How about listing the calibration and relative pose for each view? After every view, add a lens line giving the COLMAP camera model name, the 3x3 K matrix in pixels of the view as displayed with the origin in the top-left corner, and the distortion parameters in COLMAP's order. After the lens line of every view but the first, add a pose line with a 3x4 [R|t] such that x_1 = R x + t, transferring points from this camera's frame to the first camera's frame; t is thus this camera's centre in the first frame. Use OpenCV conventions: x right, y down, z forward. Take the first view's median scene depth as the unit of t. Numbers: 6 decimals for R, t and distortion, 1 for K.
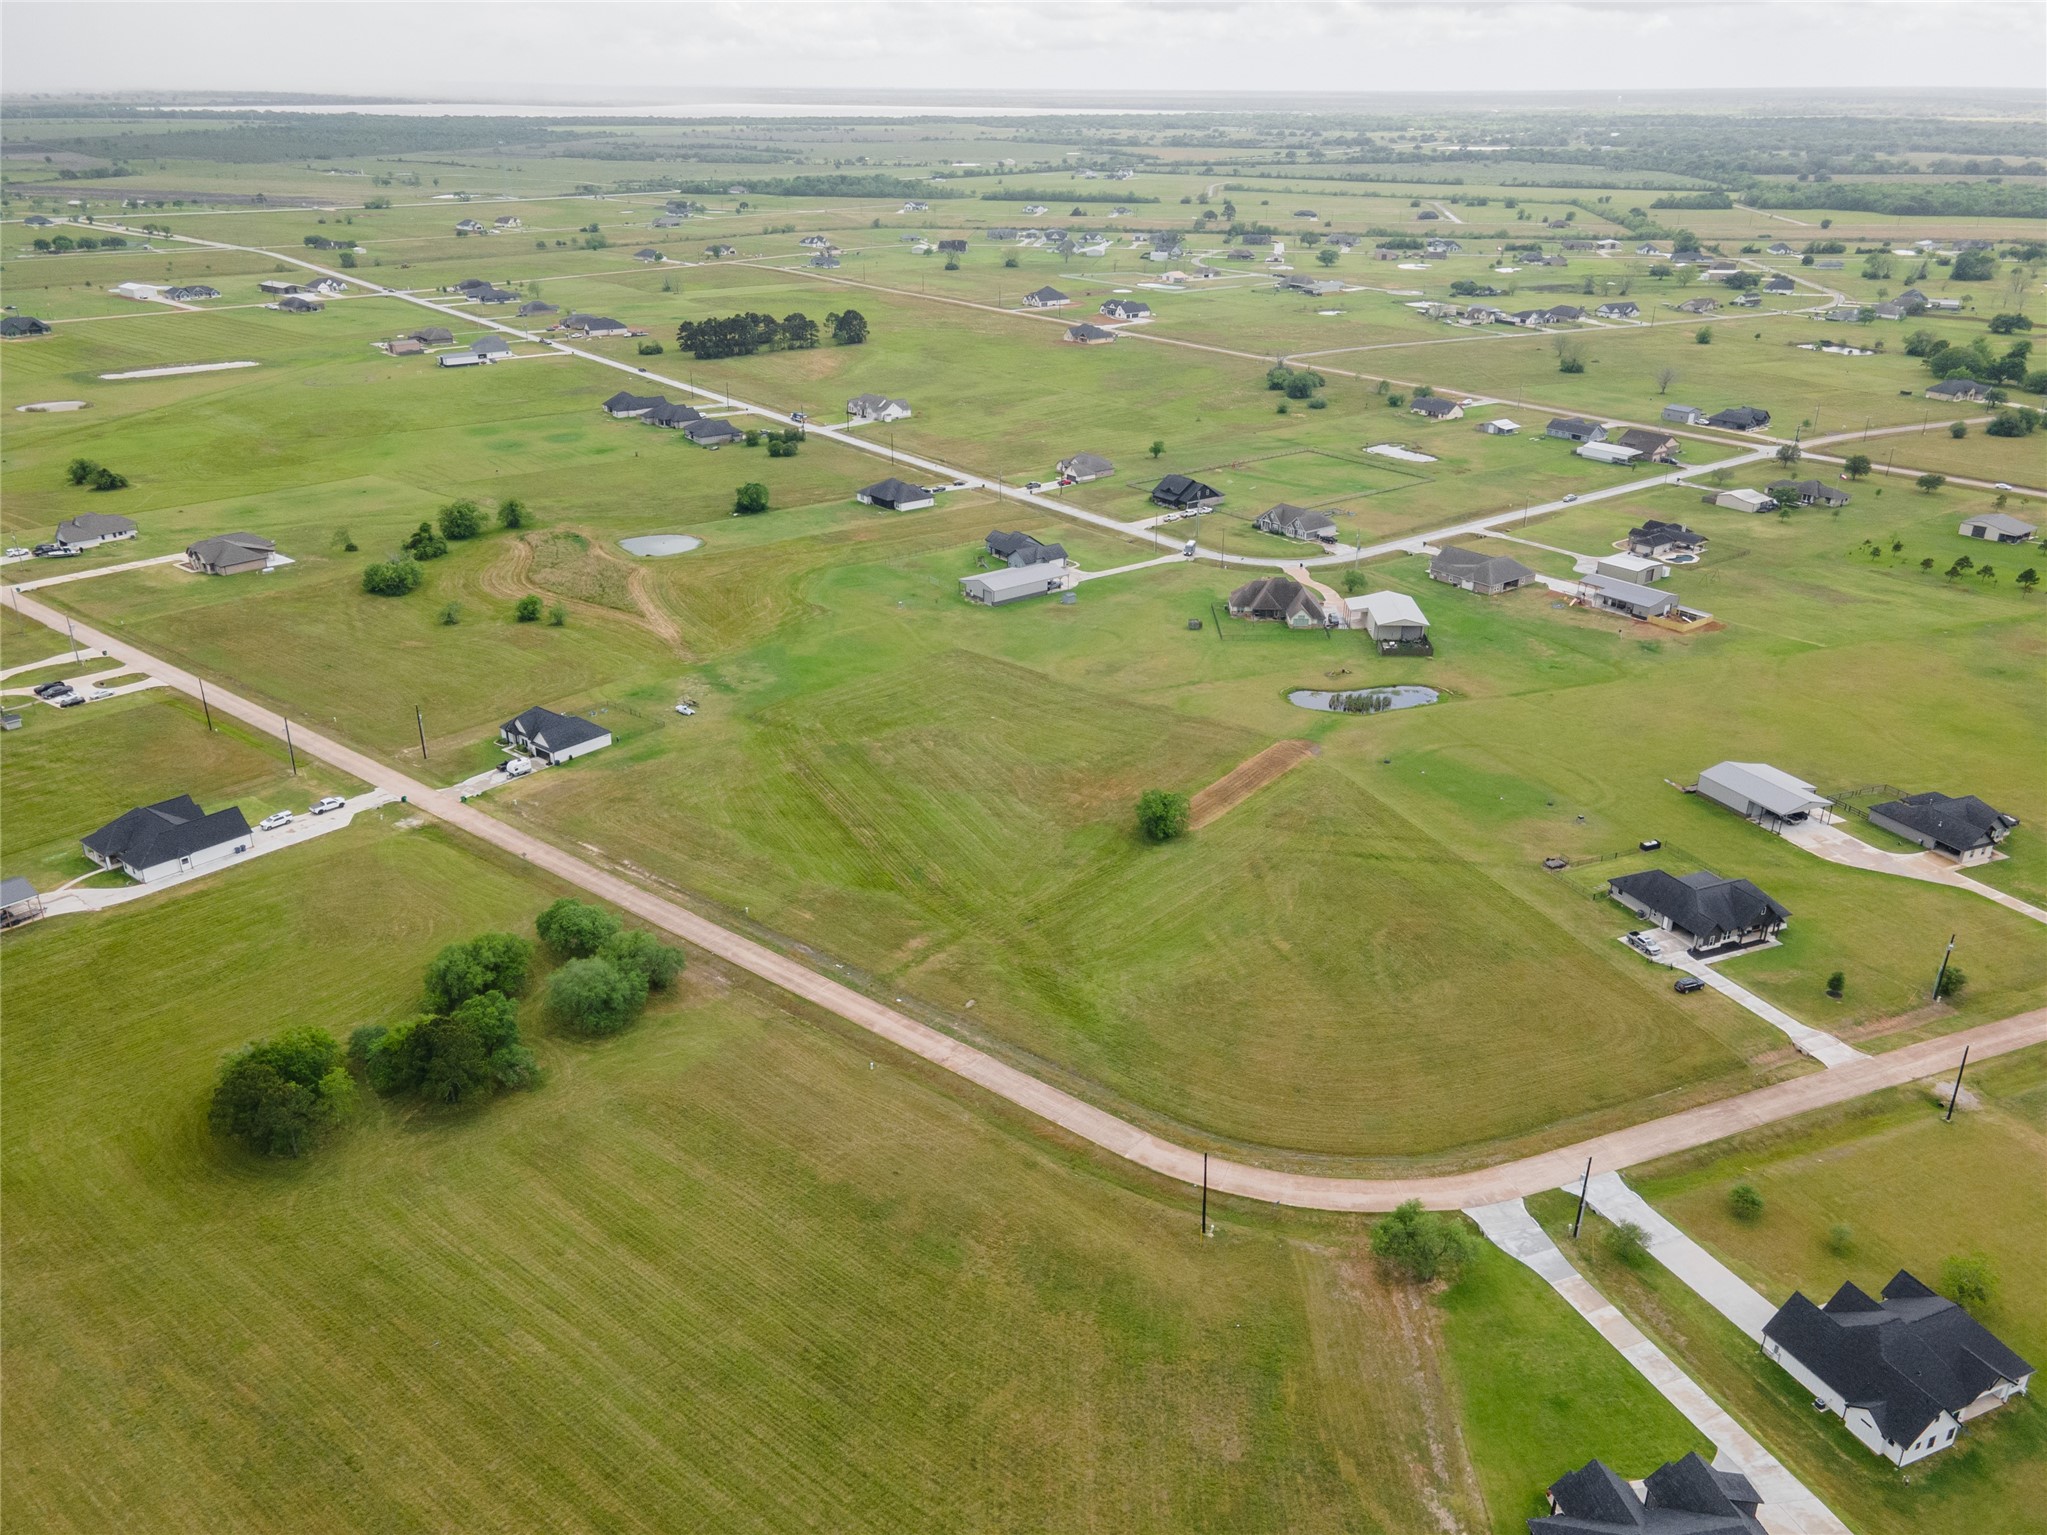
lens RADIAL K [[1570.9, 0, 1028.0], [0, 1570.9, 769.5], [0, 0, 1]] dist [0.030179, 0.032418]
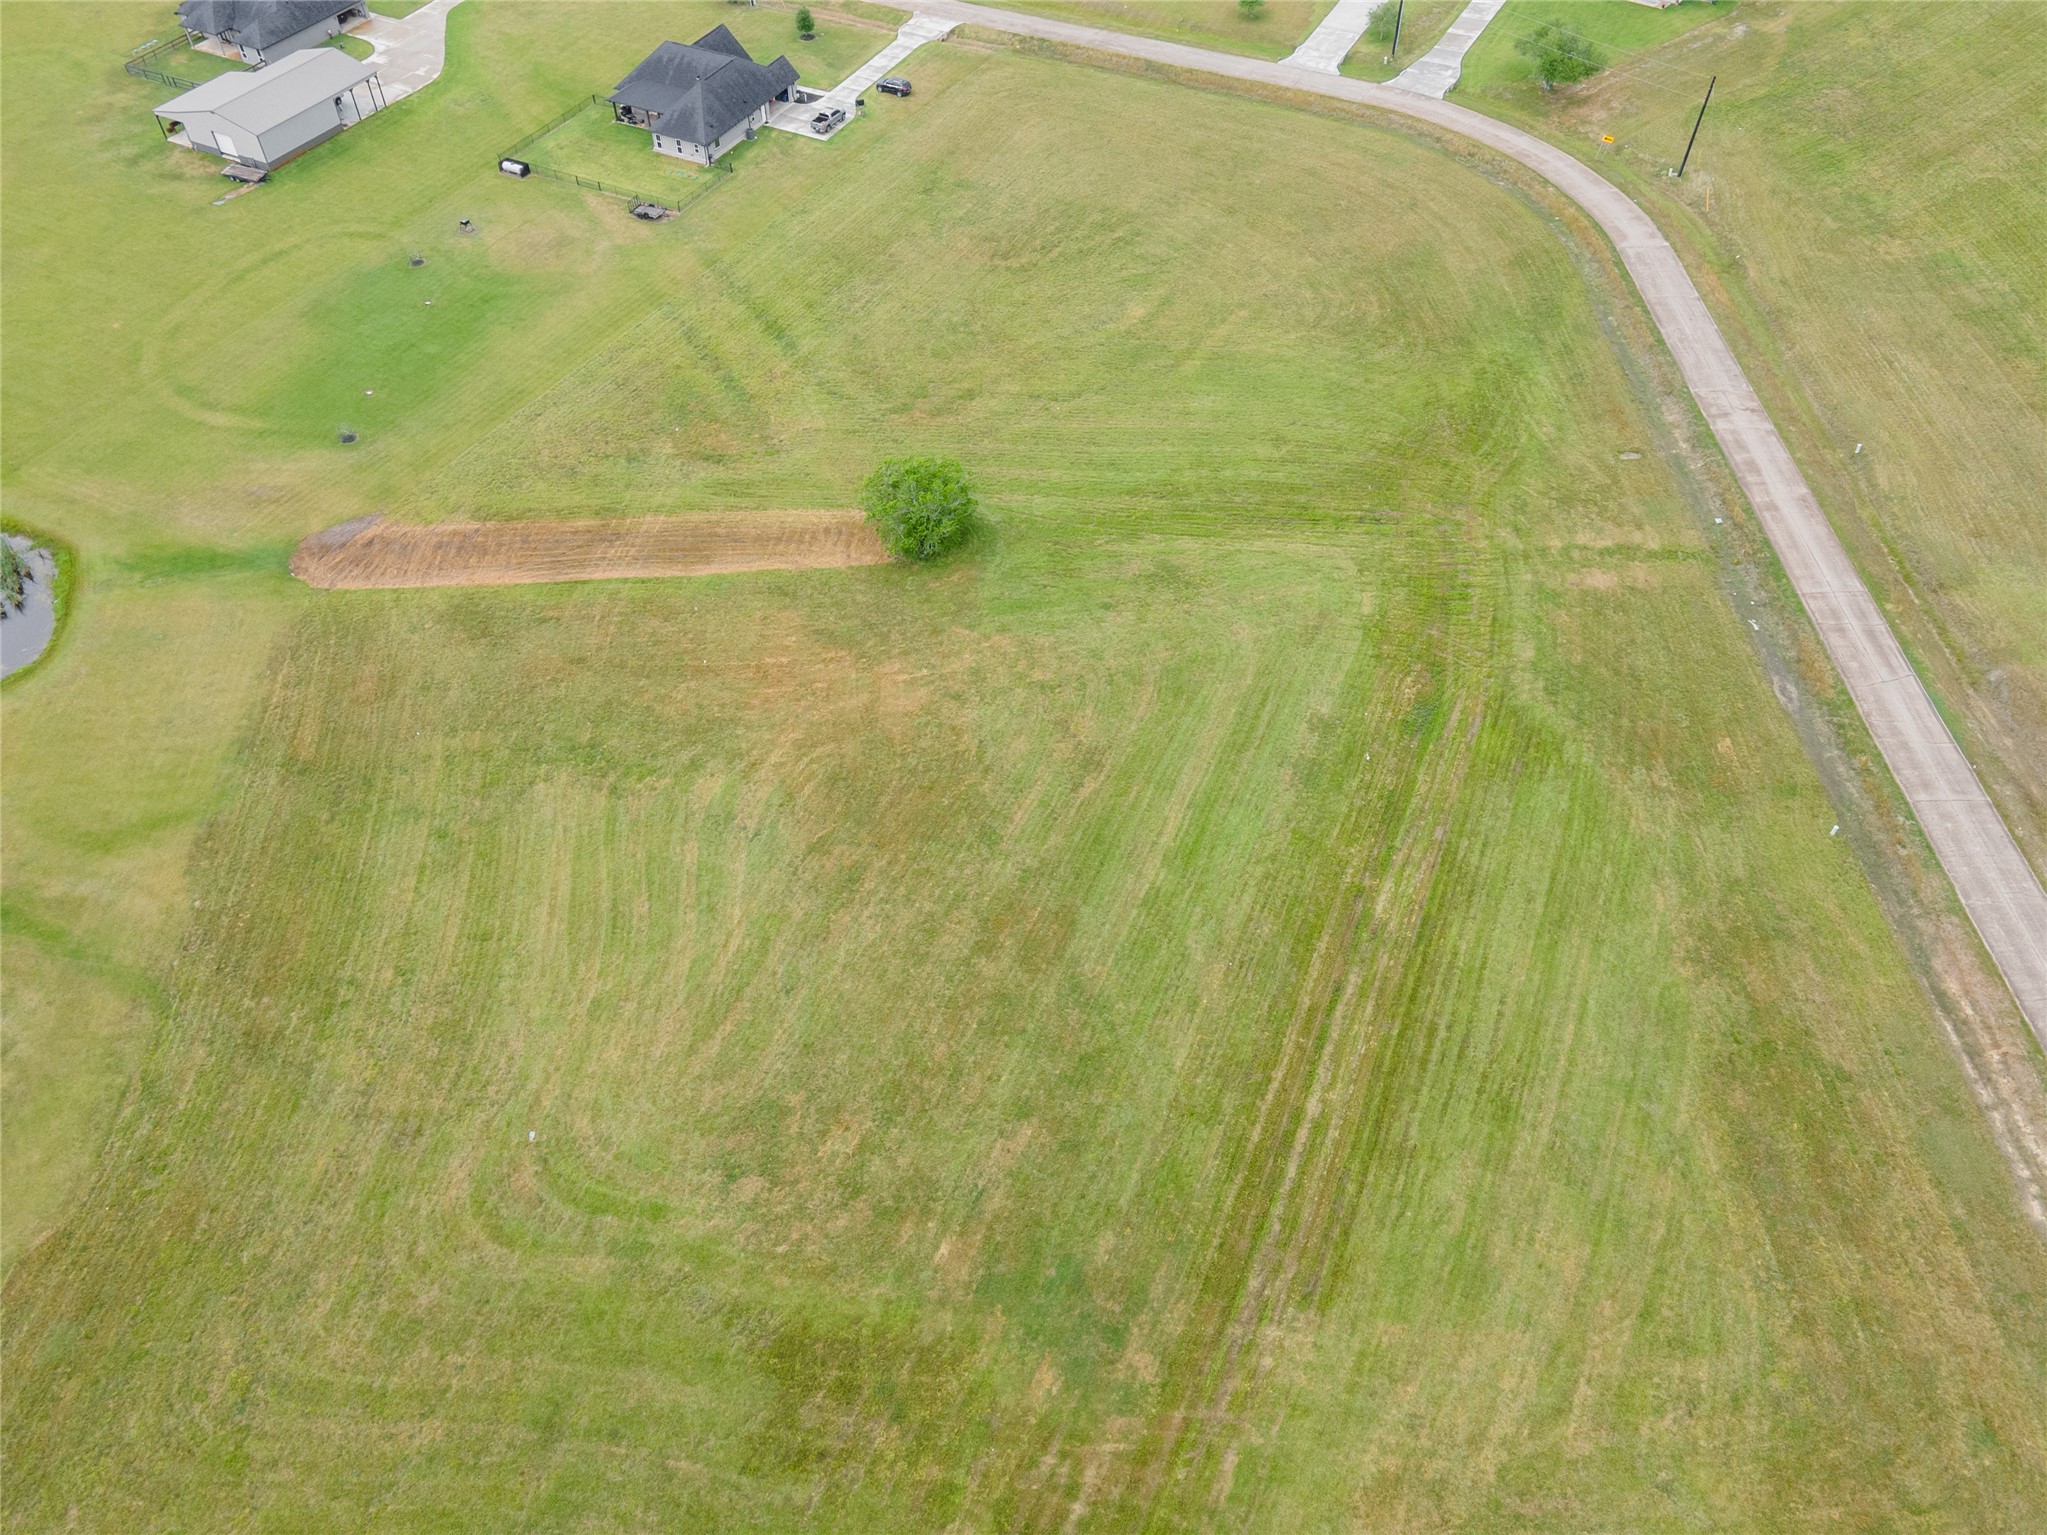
lens RADIAL K [[1570.9, 0, 1014.9], [0, 1570.9, 762.3], [0, 0, 1]] dist [0.030179, 0.032418]
pose [[-0.634646, -0.566070, 0.526107, -0.170670], [0.312390, 0.434764, 0.844626, -0.248301], [-0.706850, 0.700389, -0.099087, 0.793057]]
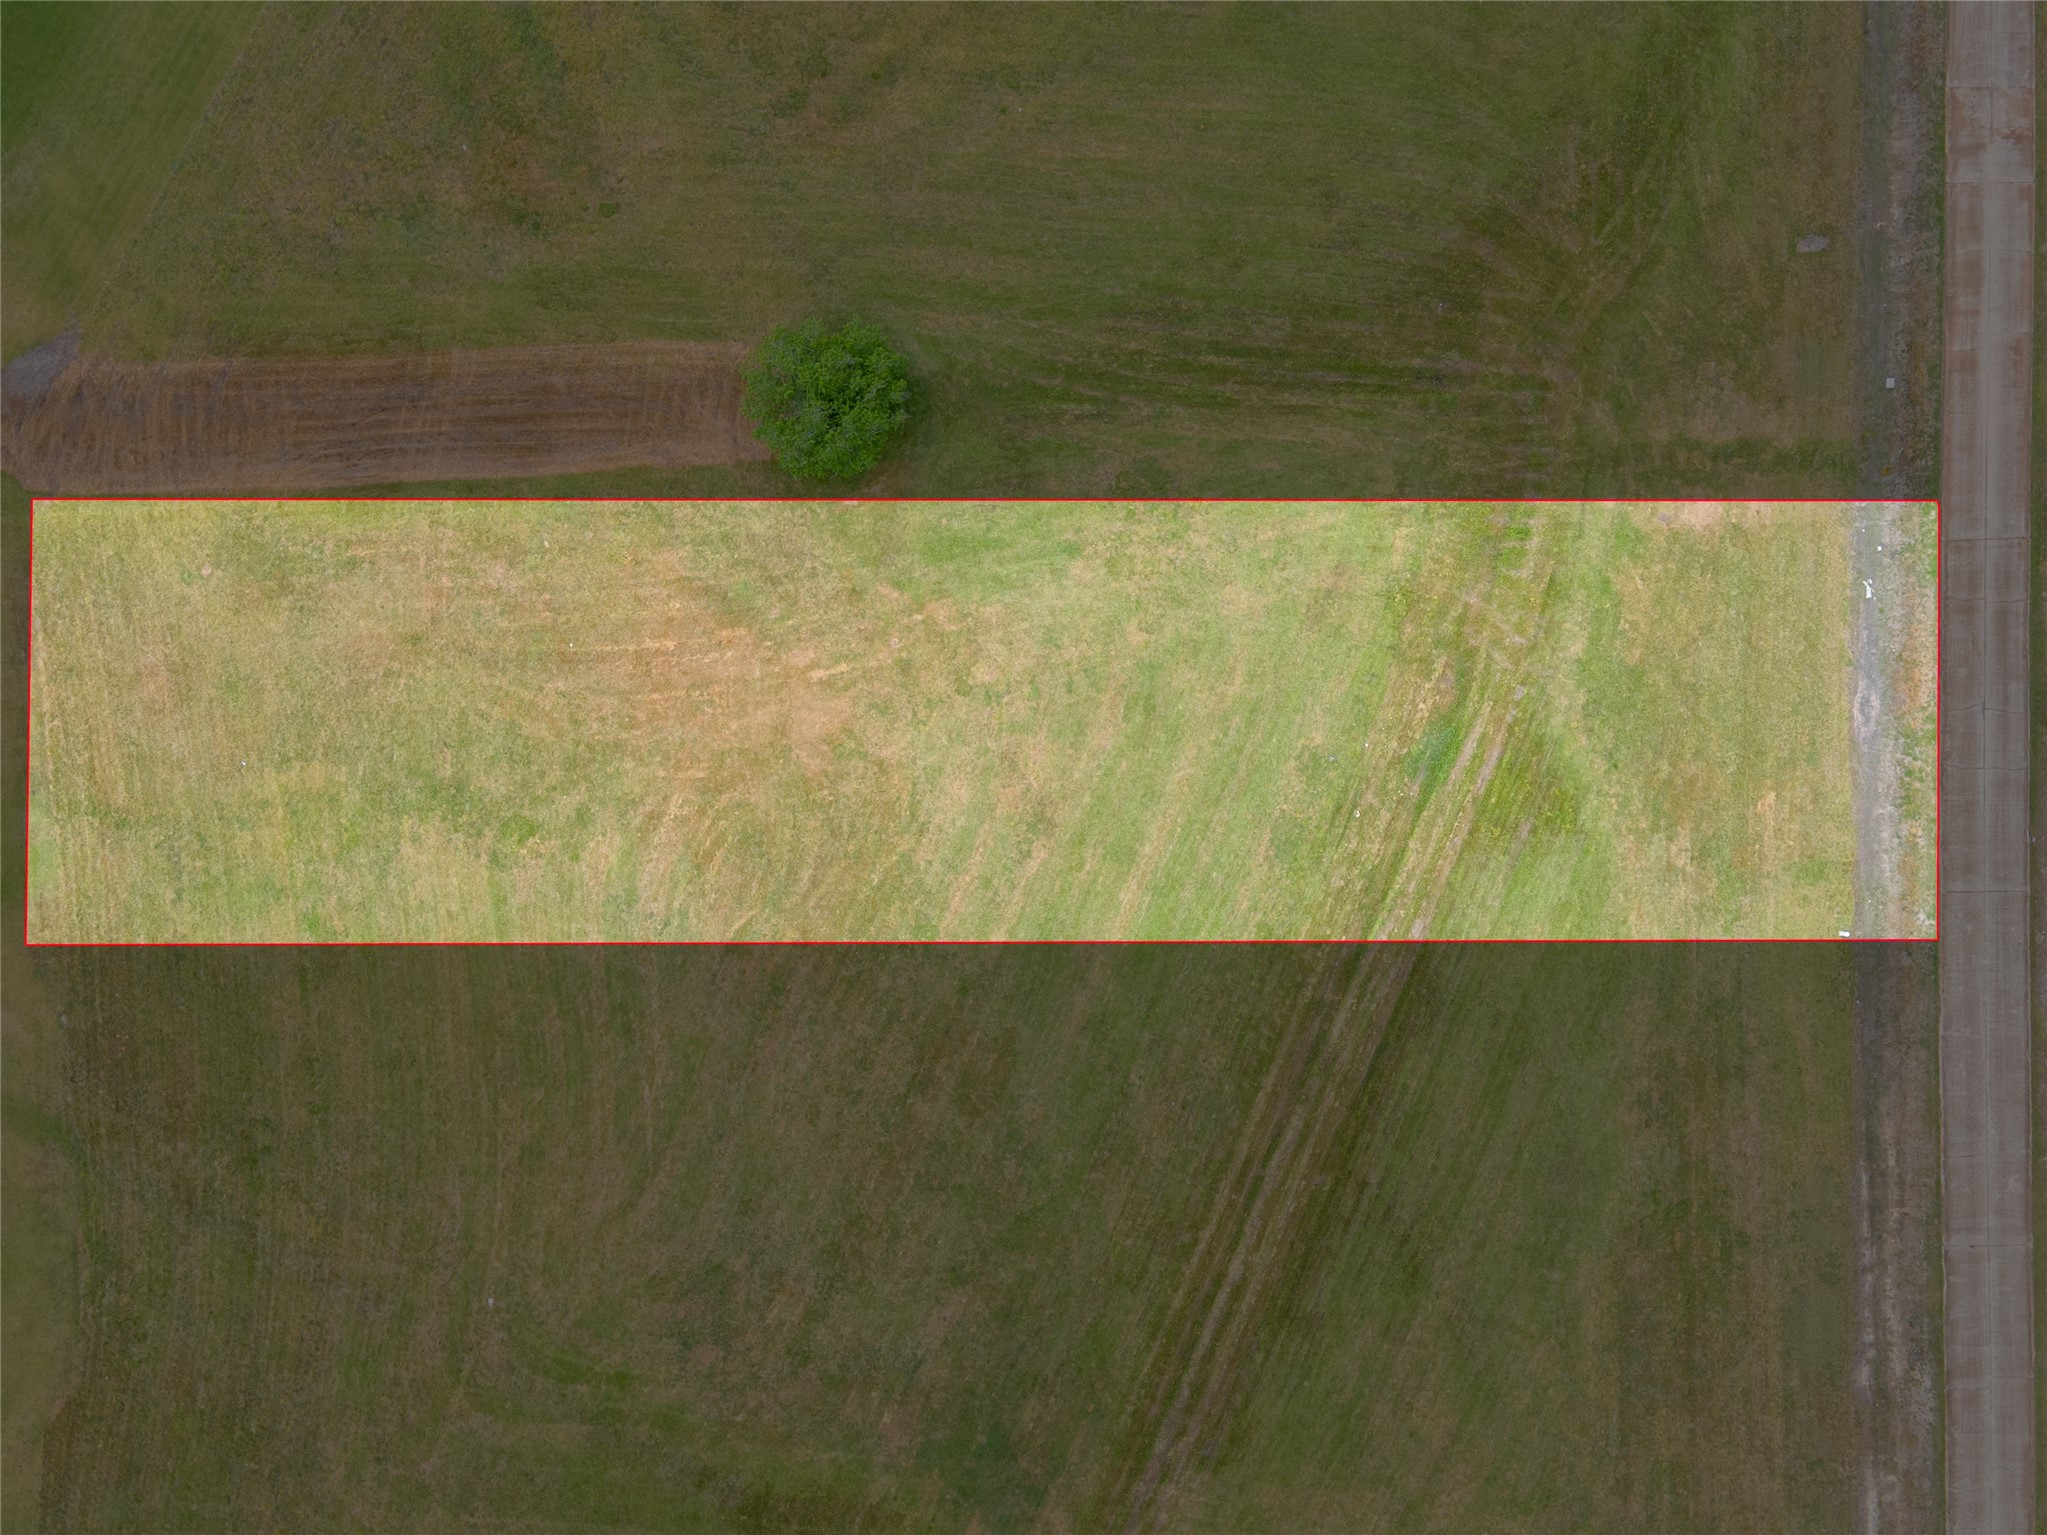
lens RADIAL K [[1570.9, 0, 1026.9], [0, 1570.9, 775.1], [0, 0, 1]] dist [0.030179, 0.032418]
pose [[-0.630652, -0.775842, -0.018647, -0.002279], [0.289097, -0.257158, 0.922113, -0.229372], [-0.720209, 0.576142, 0.386470, 0.642560]]
